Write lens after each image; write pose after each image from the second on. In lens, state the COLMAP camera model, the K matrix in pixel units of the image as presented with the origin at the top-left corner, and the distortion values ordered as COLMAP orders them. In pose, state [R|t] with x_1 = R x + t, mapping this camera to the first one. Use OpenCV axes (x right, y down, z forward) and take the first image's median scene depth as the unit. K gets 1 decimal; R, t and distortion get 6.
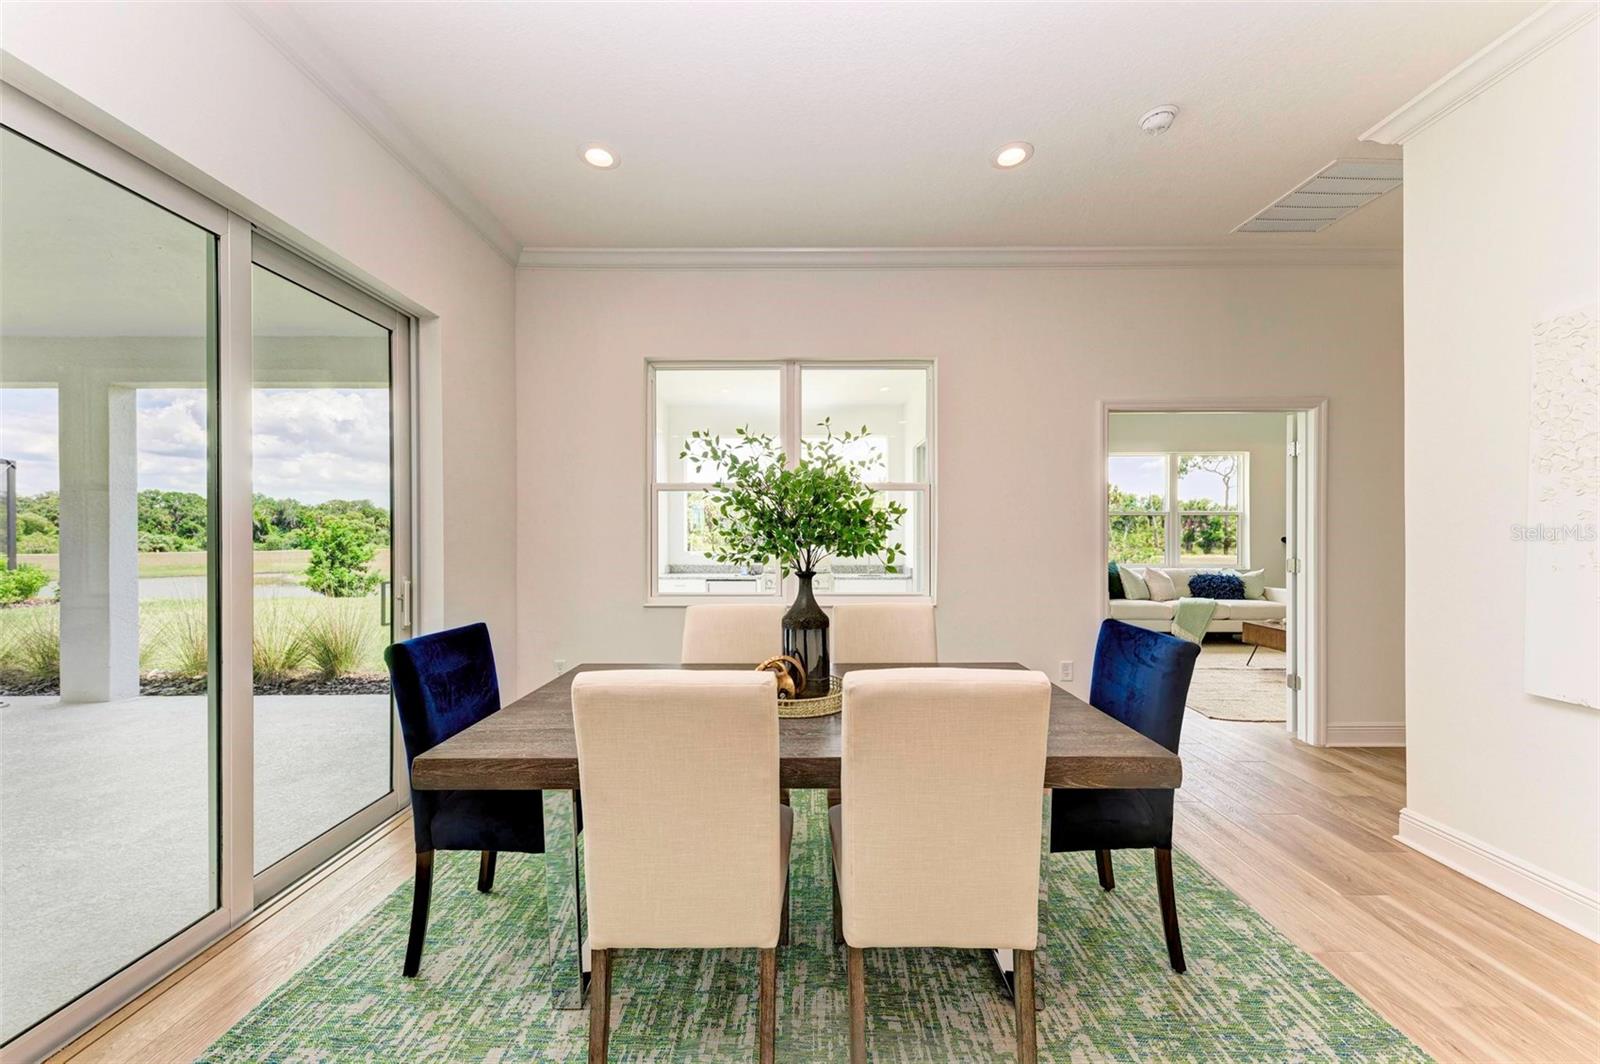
lens RADIAL K [[578.2, 0, 800.0], [0, 578.2, 532.0], [0, 0, 1]] dist [-0.001240, -0.000313]
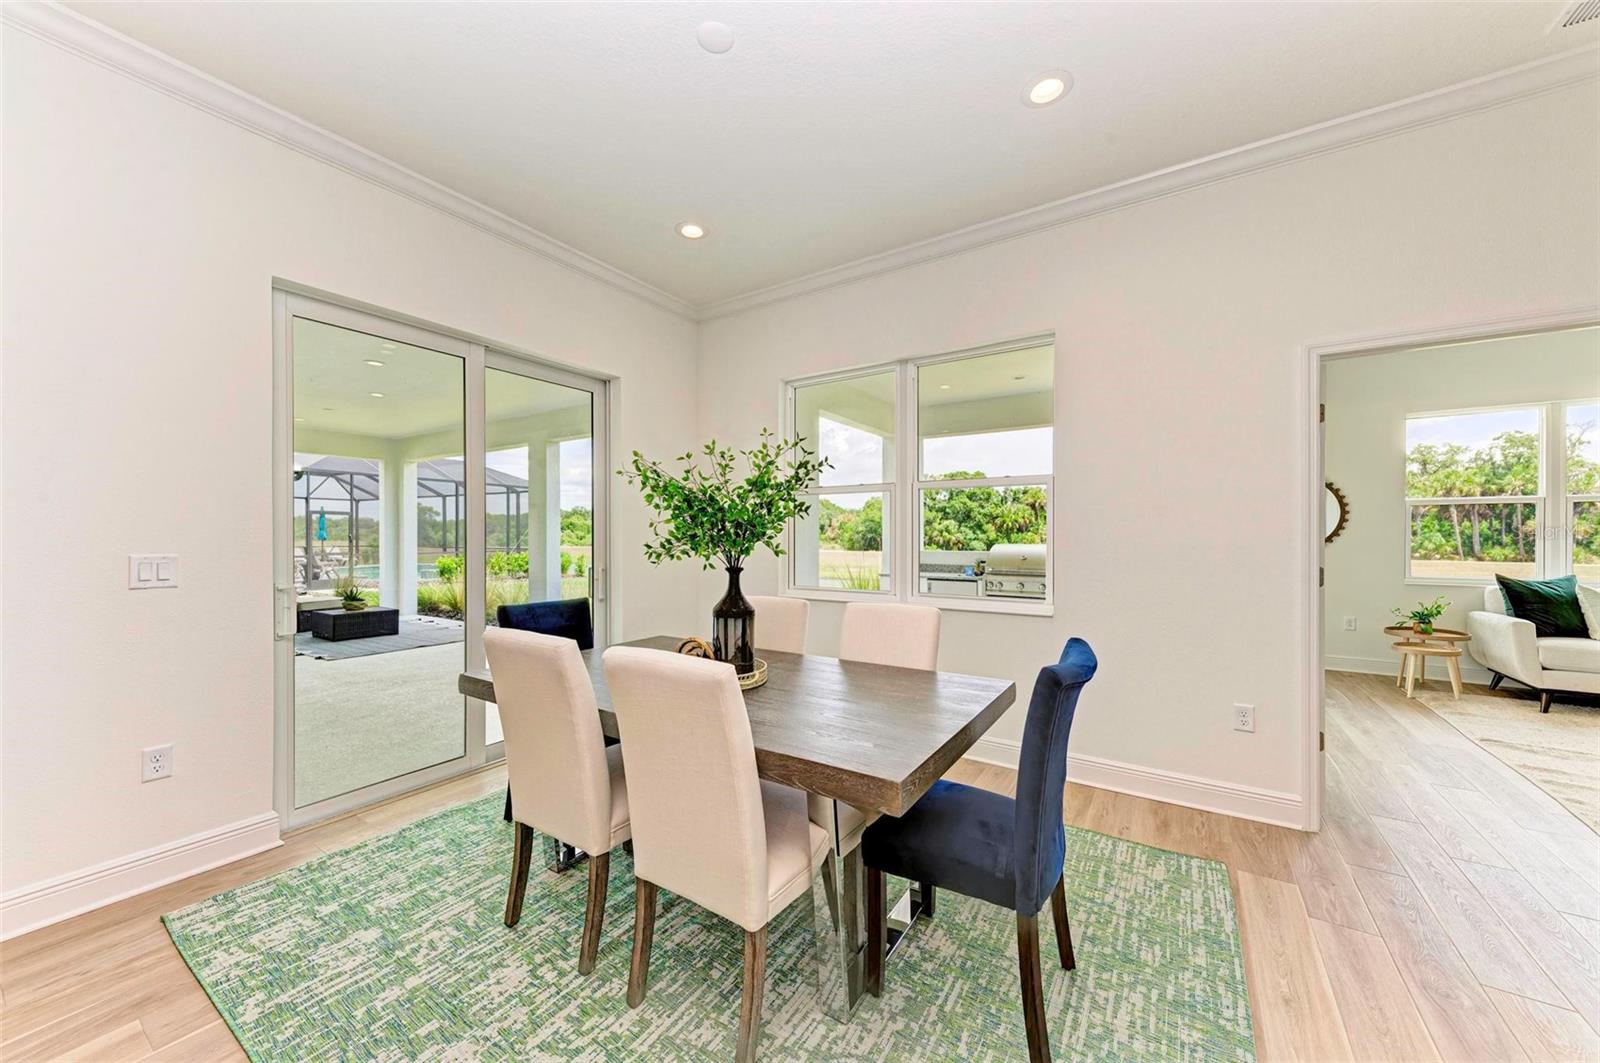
lens RADIAL K [[578.2, 0, 800.0], [0, 578.2, 531.5], [0, 0, 1]] dist [-0.001240, -0.000313]
pose [[0.839286, -0.003205, -0.543680, 0.731382], [0.003118, 0.999995, -0.001082, -0.000534], [0.543681, -0.000787, 0.839292, 0.118342]]
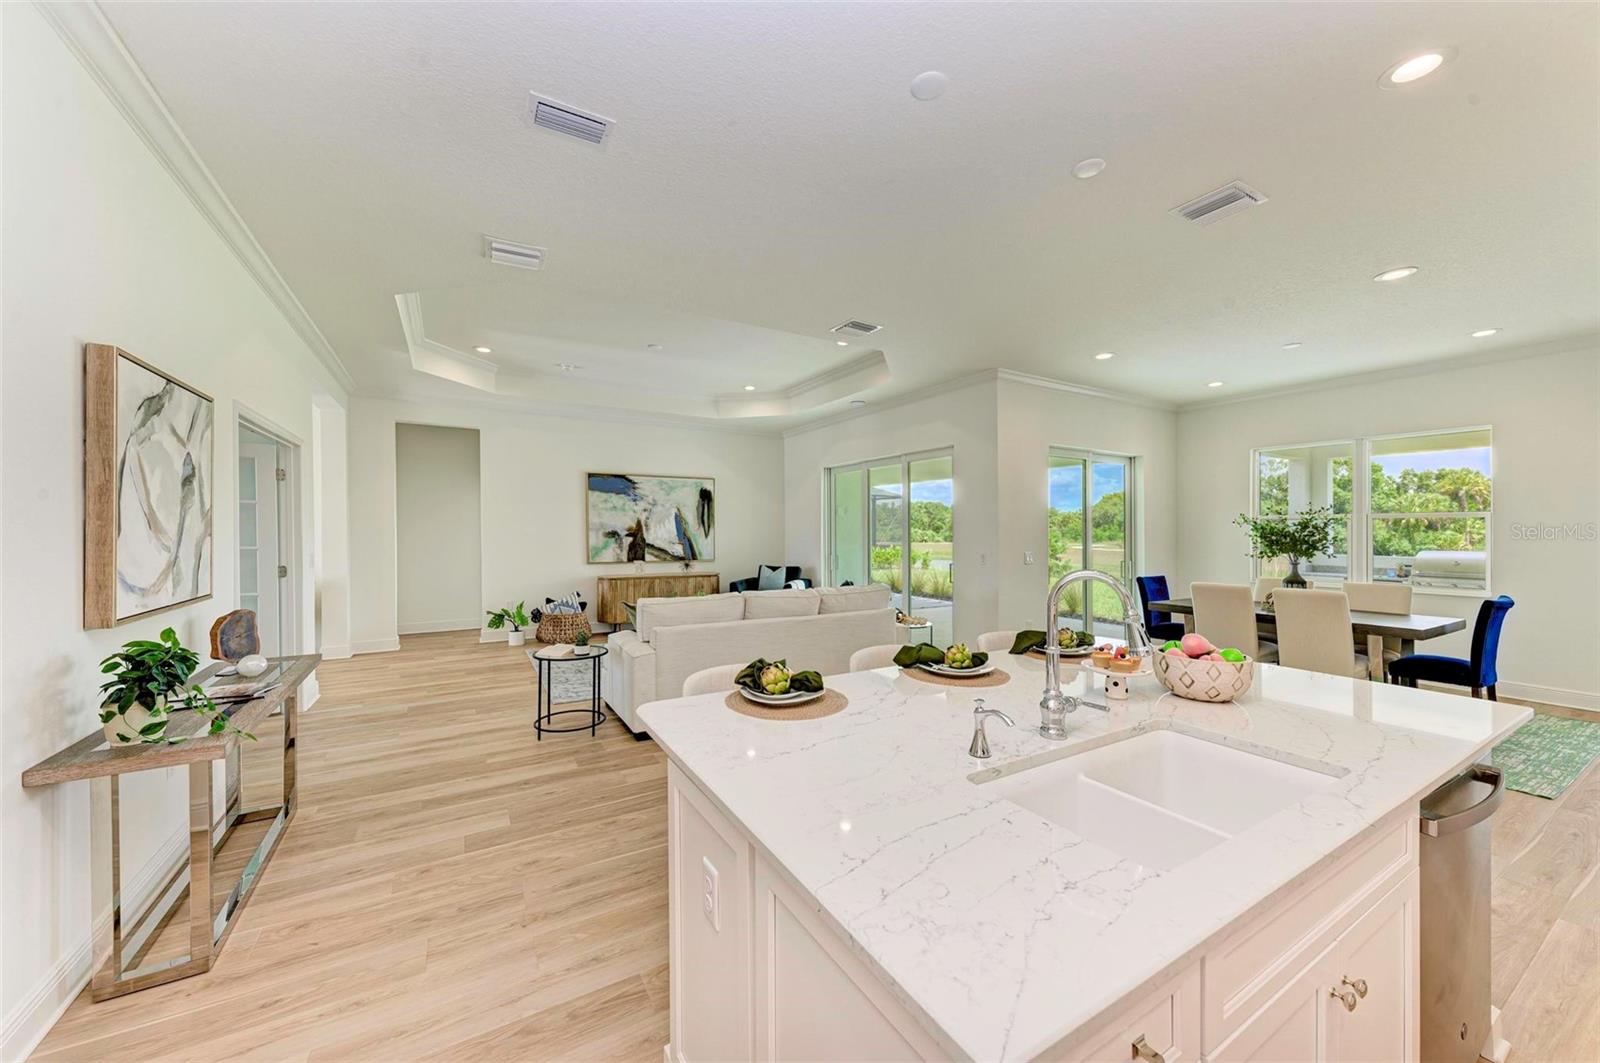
lens RADIAL K [[578.2, 0, 800.0], [0, 578.2, 531.5], [0, 0, 1]] dist [-0.001240, -0.000313]
pose [[0.507675, 0.004403, -0.861537, 1.115163], [0.000897, 0.999984, 0.005639, -0.090998], [0.861548, -0.003636, 0.507663, -2.240716]]
